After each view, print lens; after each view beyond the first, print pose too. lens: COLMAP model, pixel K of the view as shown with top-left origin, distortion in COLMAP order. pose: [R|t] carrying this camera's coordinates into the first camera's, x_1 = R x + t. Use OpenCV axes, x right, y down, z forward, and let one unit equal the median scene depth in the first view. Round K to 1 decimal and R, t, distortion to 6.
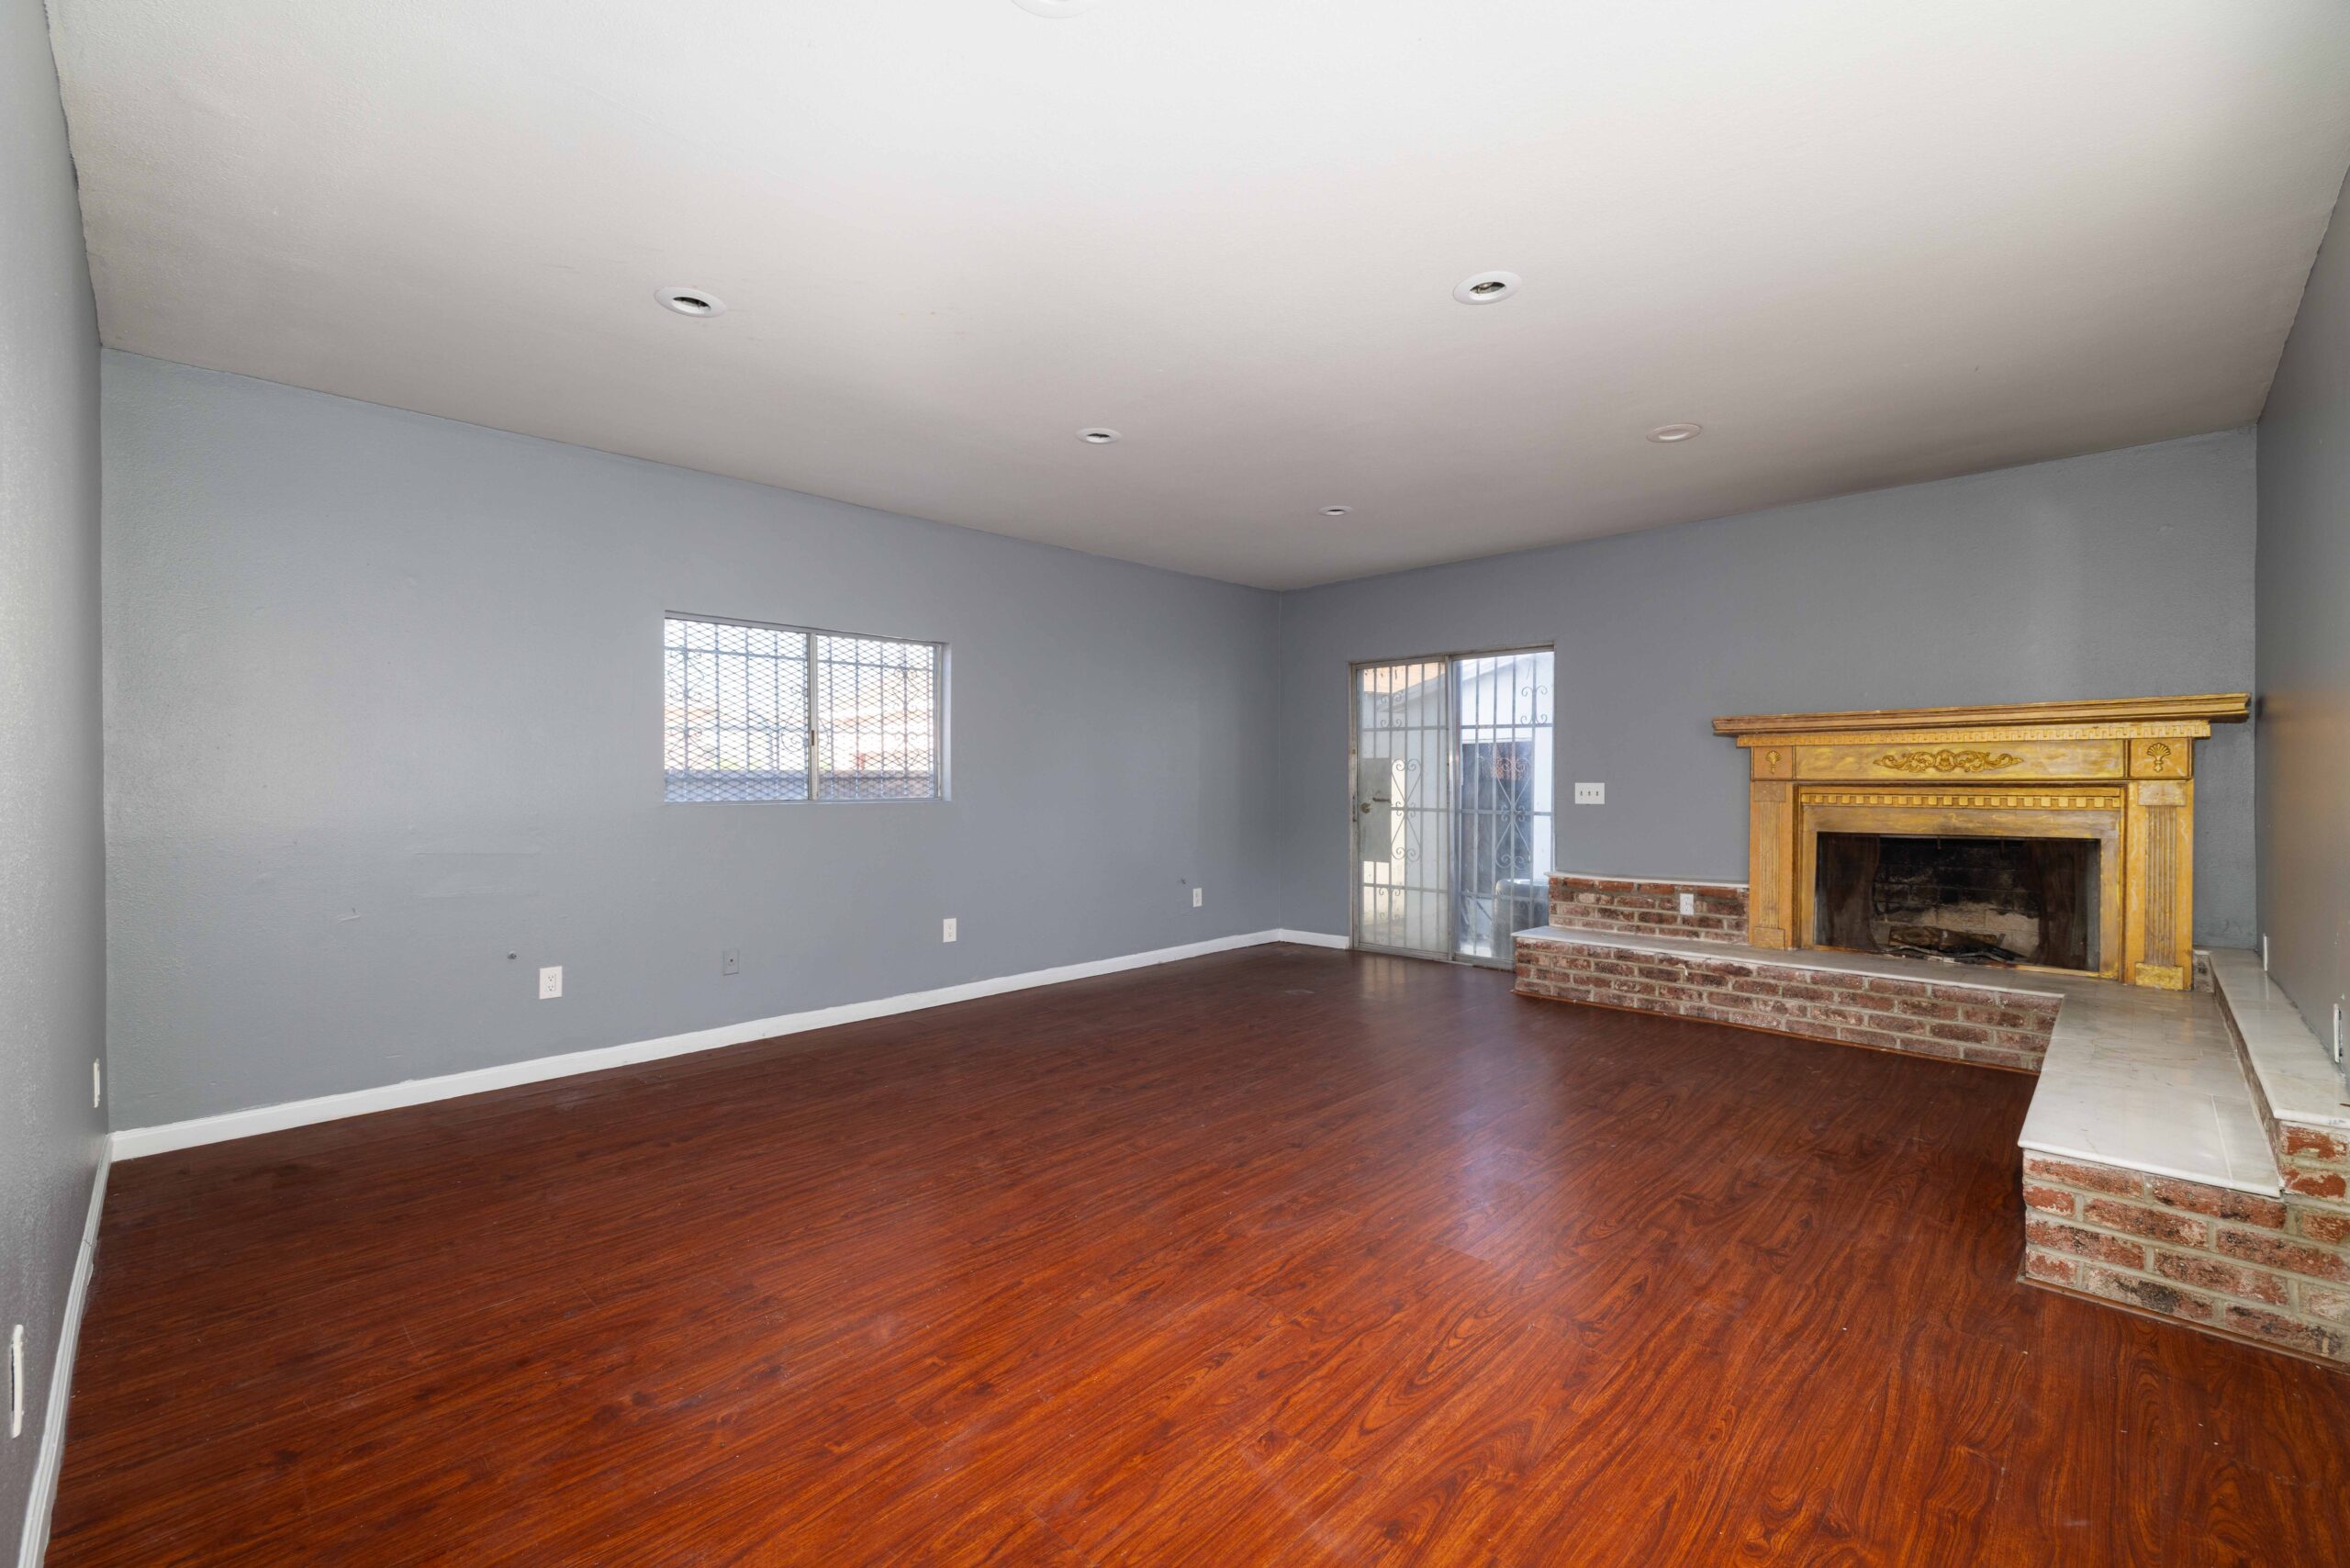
lens RADIAL K [[1012.0, 0, 1175.0], [0, 1012.0, 784.0], [0, 0, 1]] dist [-0.000389, 0.000254]
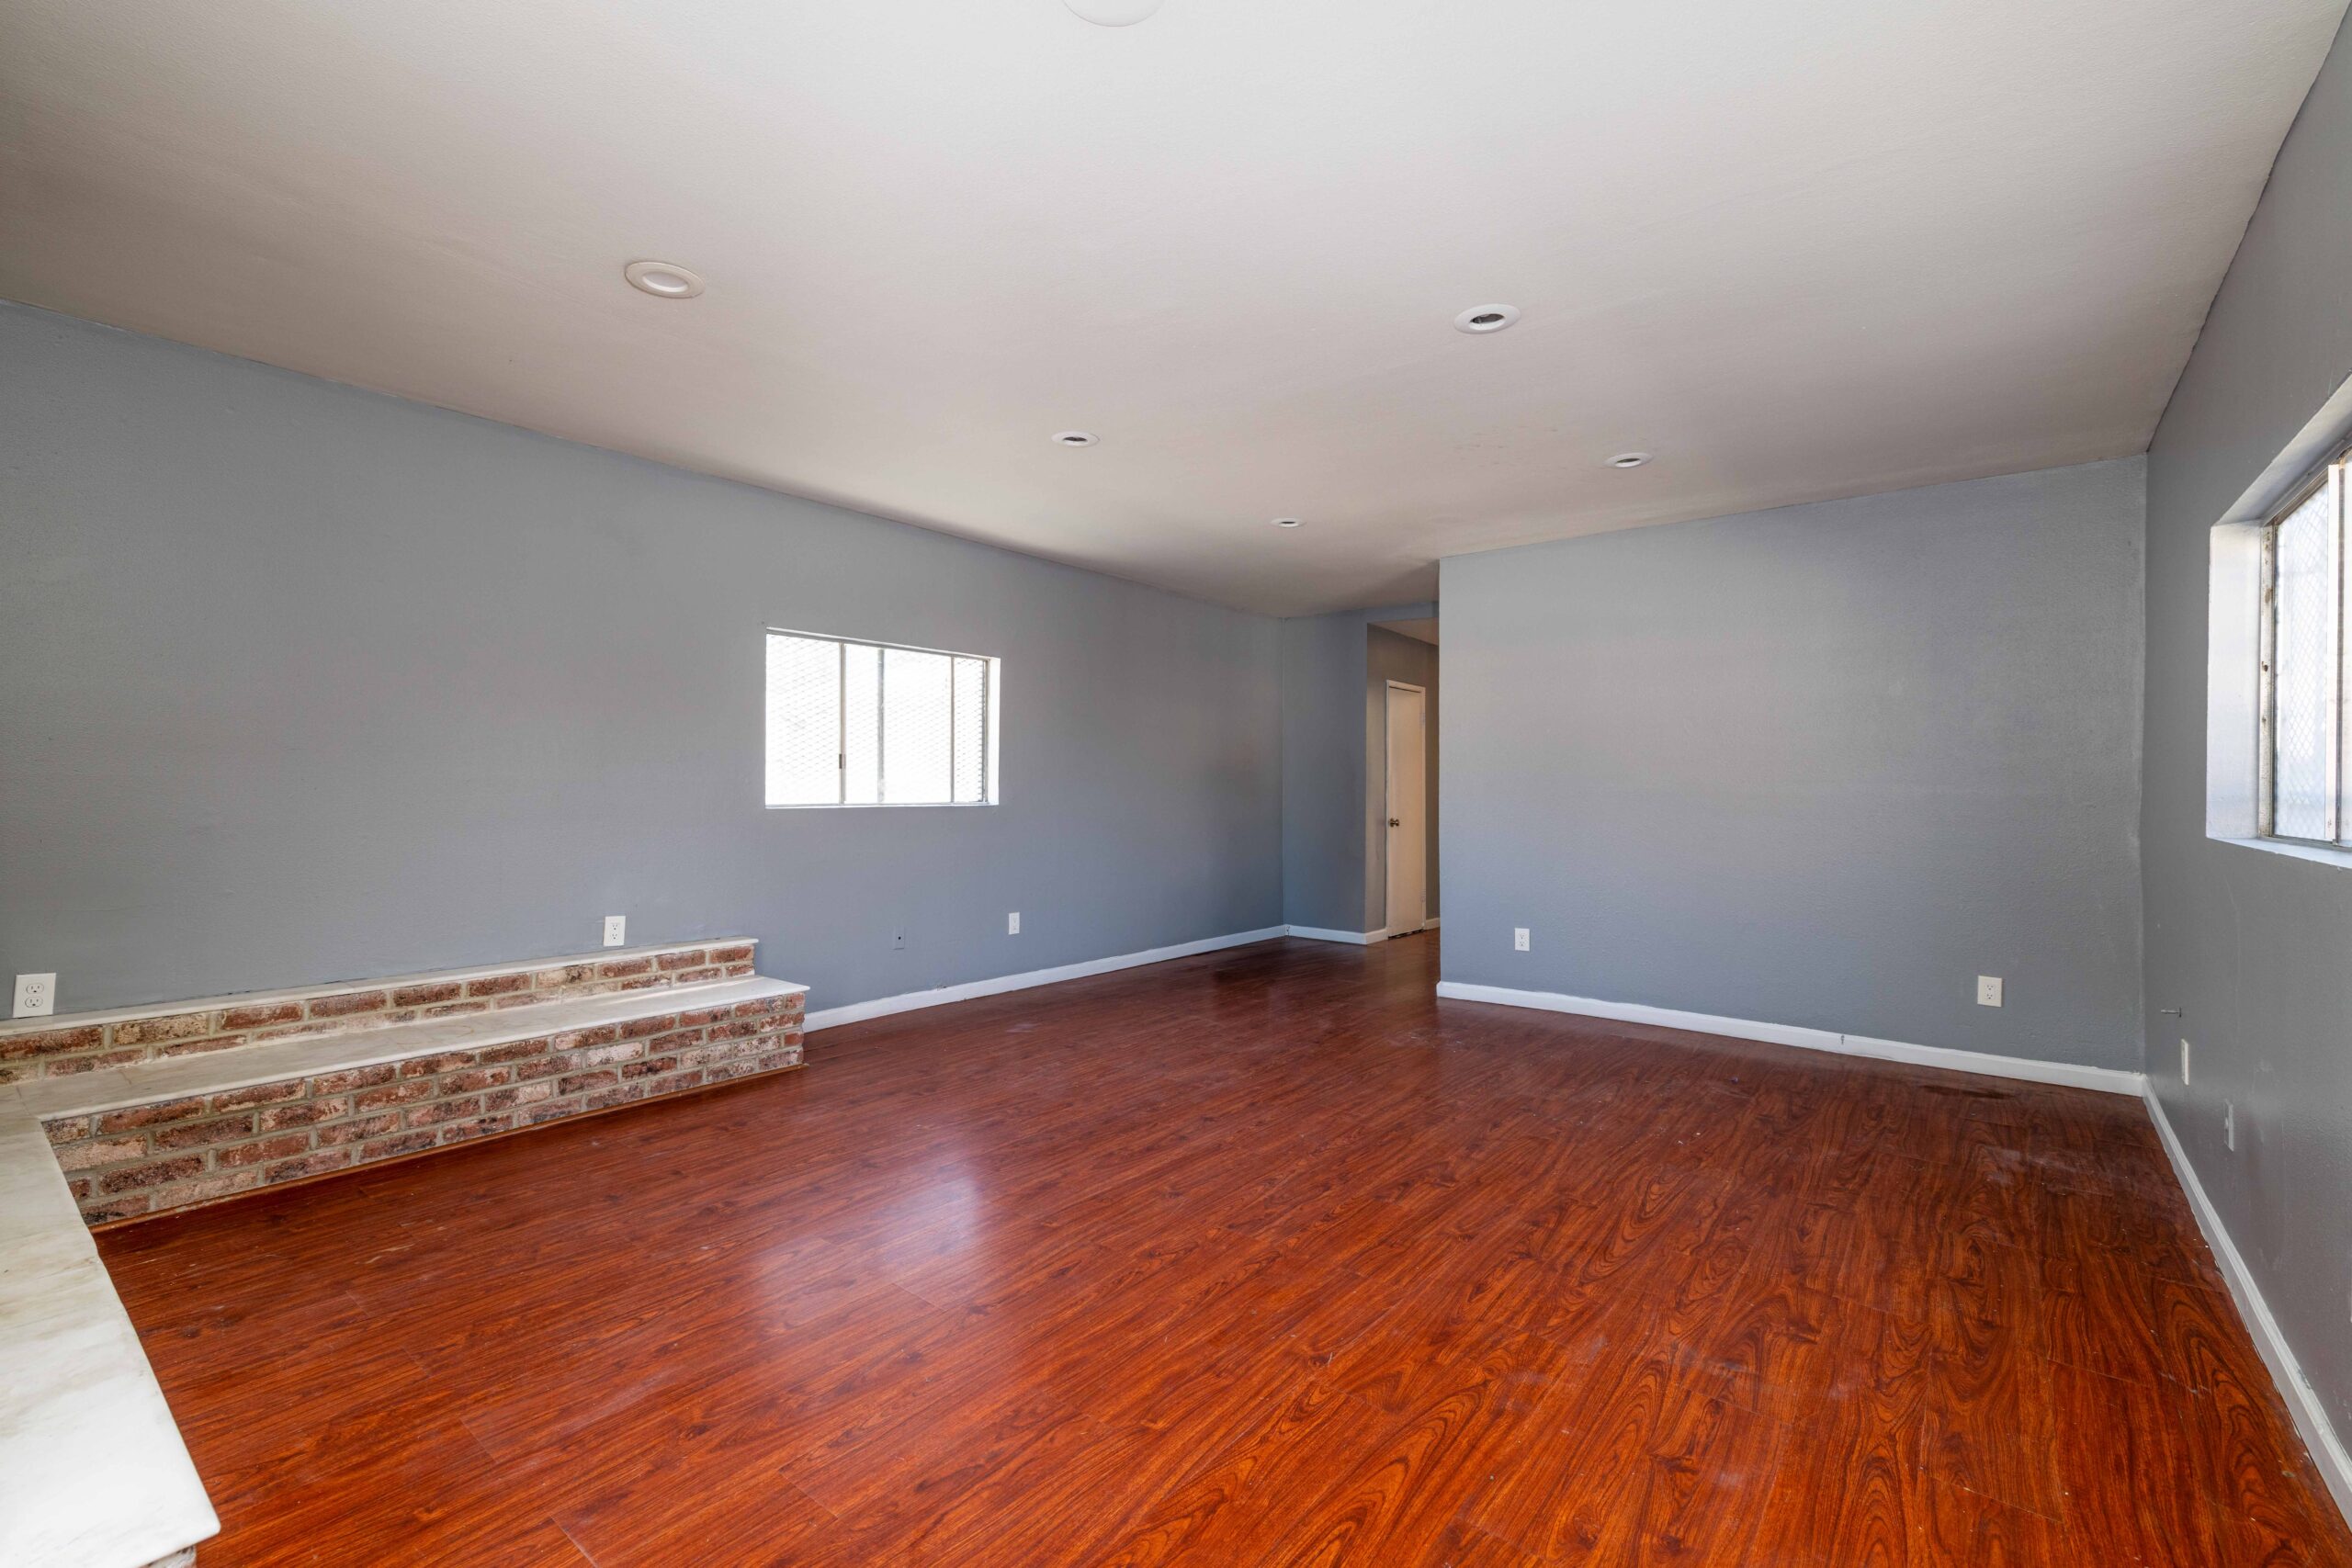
lens RADIAL K [[1012.8, 0, 1176.0], [0, 1012.8, 784.0], [0, 0, 1]] dist [-0.000389, 0.000254]
pose [[-0.995098, -0.005385, -0.098743, 0.246794], [-0.005632, 0.999982, 0.002216, -0.010976], [0.098729, 0.002761, -0.995111, 1.942327]]
